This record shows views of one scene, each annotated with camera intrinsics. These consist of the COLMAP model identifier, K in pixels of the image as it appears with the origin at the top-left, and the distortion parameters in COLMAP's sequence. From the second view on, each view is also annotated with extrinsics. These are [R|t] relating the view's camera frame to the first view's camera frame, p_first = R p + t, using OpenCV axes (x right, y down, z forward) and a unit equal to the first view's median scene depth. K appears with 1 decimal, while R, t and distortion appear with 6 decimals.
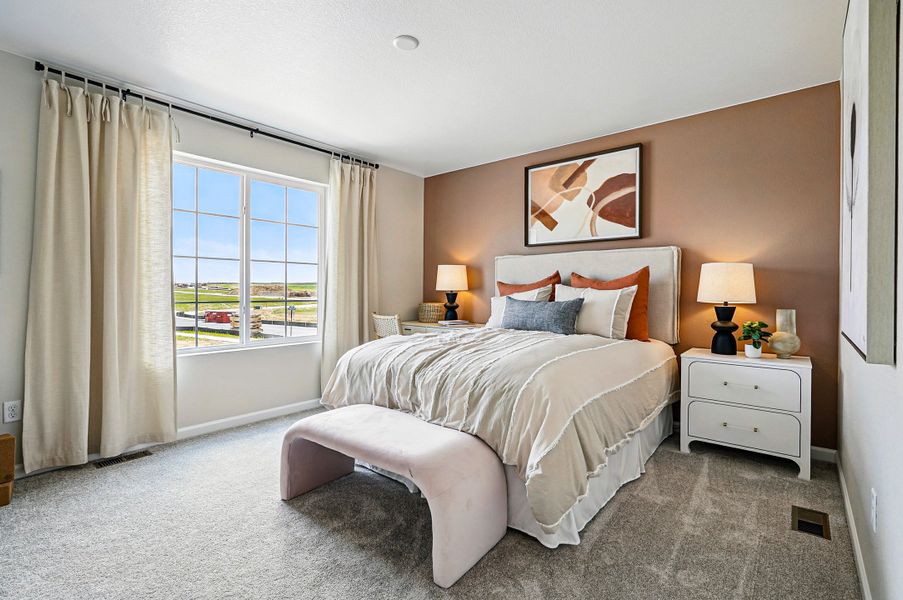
lens RADIAL K [[432.1, 0, 456.1], [0, 432.1, 296.7], [0, 0, 1]] dist [-0.013341, -0.000194]
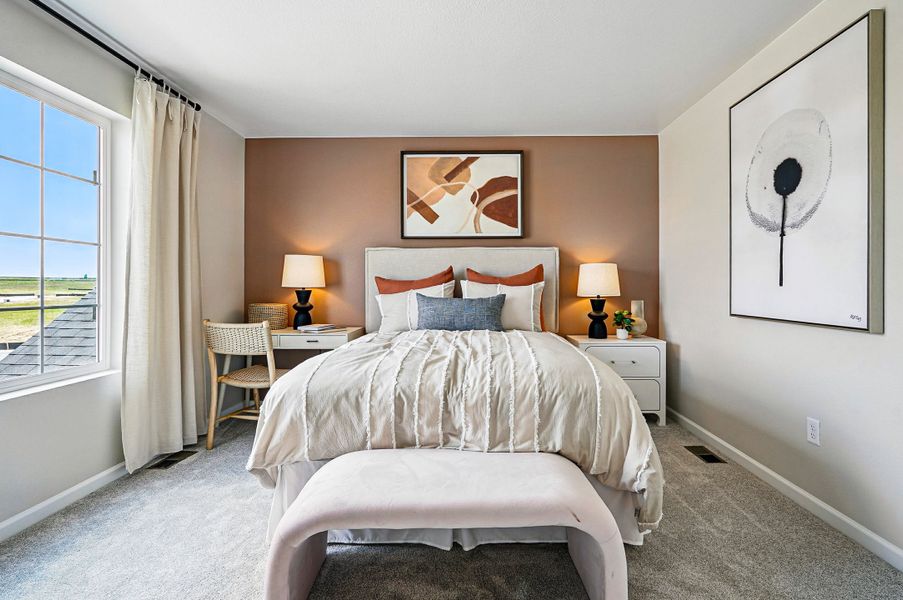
lens RADIAL K [[432.1, 0, 454.6], [0, 432.1, 291.4], [0, 0, 1]] dist [-0.013341, -0.000194]
pose [[0.766135, -0.011160, 0.642583, -0.430214], [0.014025, 0.999901, 0.000645, -0.004909], [-0.642527, 0.008518, 0.766216, 0.296463]]
